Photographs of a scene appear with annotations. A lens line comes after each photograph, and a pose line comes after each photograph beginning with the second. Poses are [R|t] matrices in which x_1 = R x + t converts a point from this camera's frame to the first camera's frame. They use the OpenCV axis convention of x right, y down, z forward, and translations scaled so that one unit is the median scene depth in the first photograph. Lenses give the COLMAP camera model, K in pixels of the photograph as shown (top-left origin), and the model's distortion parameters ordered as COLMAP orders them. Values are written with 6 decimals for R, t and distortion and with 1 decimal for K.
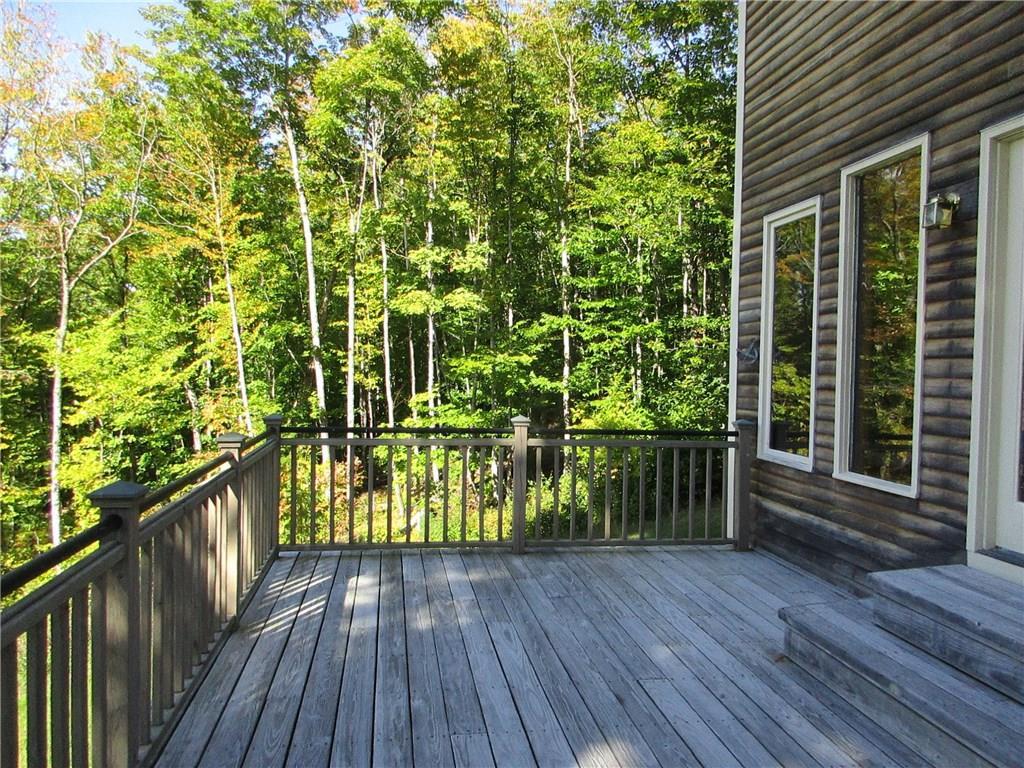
lens RADIAL K [[763.6, 0, 506.6], [0, 763.6, 380.0], [0, 0, 1]] dist [-0.011158, 0.019561]
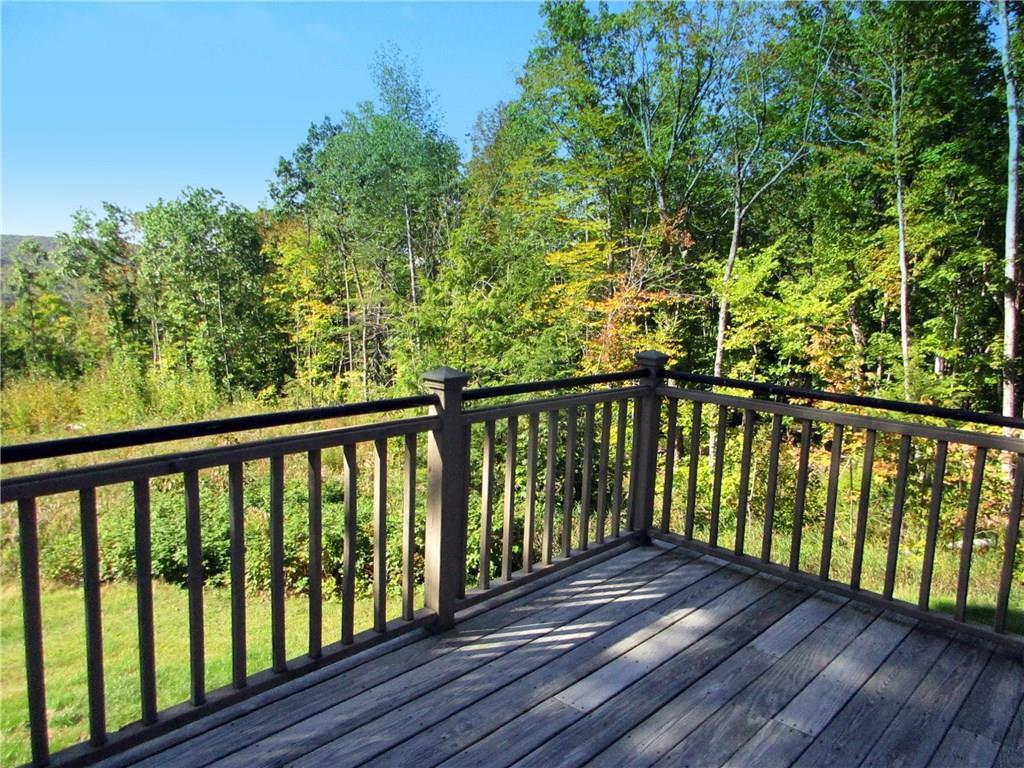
lens RADIAL K [[763.6, 0, 517.9], [0, 763.6, 381.5], [0, 0, 1]] dist [-0.011158, 0.019561]
pose [[0.641656, 0.122784, -0.757101, 0.039683], [-0.055172, 0.991935, 0.114110, -0.000328], [0.765006, -0.031449, 0.643255, 0.105046]]
